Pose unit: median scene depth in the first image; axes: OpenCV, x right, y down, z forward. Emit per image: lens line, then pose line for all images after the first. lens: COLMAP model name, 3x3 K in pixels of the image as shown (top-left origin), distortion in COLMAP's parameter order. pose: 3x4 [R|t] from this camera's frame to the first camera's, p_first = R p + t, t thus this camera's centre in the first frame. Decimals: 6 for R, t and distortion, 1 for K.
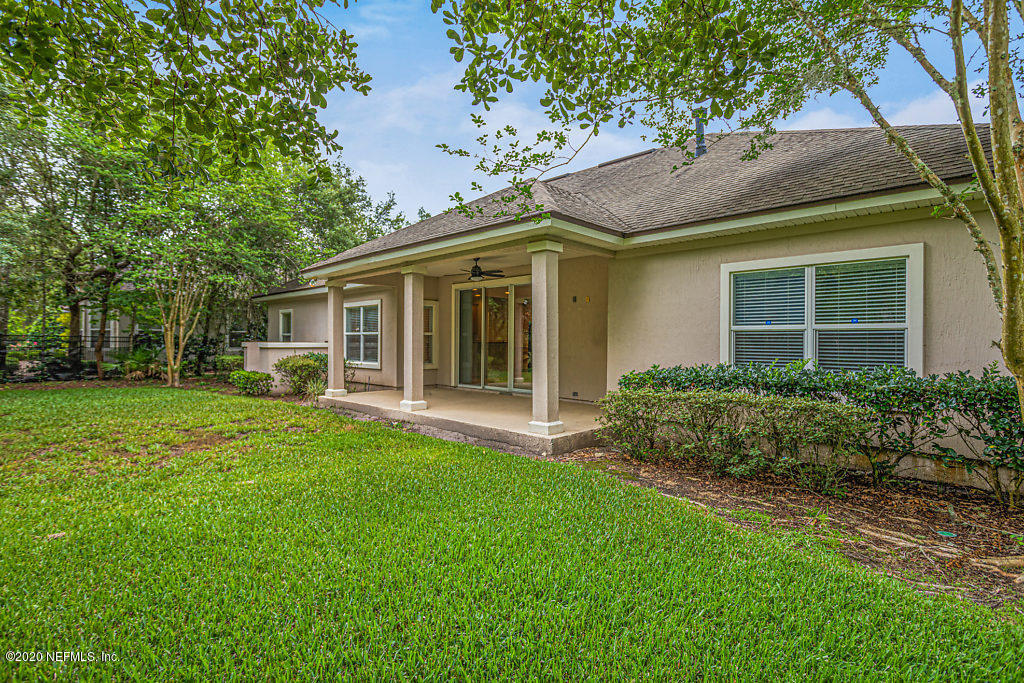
lens RADIAL K [[495.8, 0, 512.0], [0, 495.8, 341.5], [0, 0, 1]] dist [-0.001116, -0.000439]
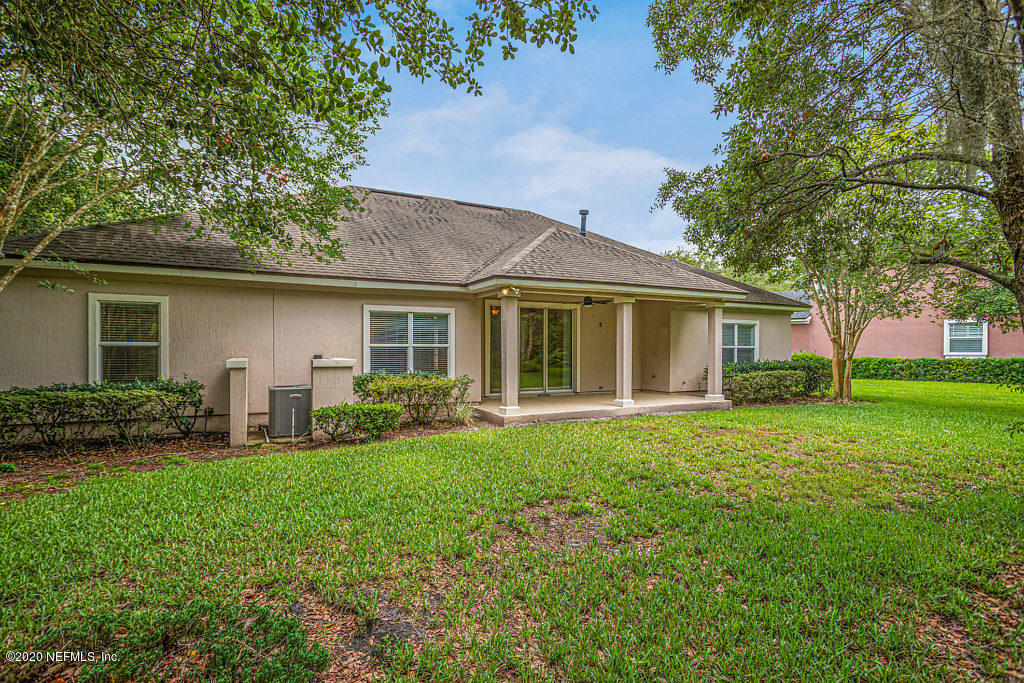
lens RADIAL K [[495.8, 0, 512.0], [0, 495.8, 341.5], [0, 0, 1]] dist [-0.001116, -0.000439]
pose [[0.305083, 0.016092, 0.952190, -1.394053], [0.008256, 0.999775, -0.019541, -0.006978], [-0.952290, 0.013823, 0.304881, 0.794893]]
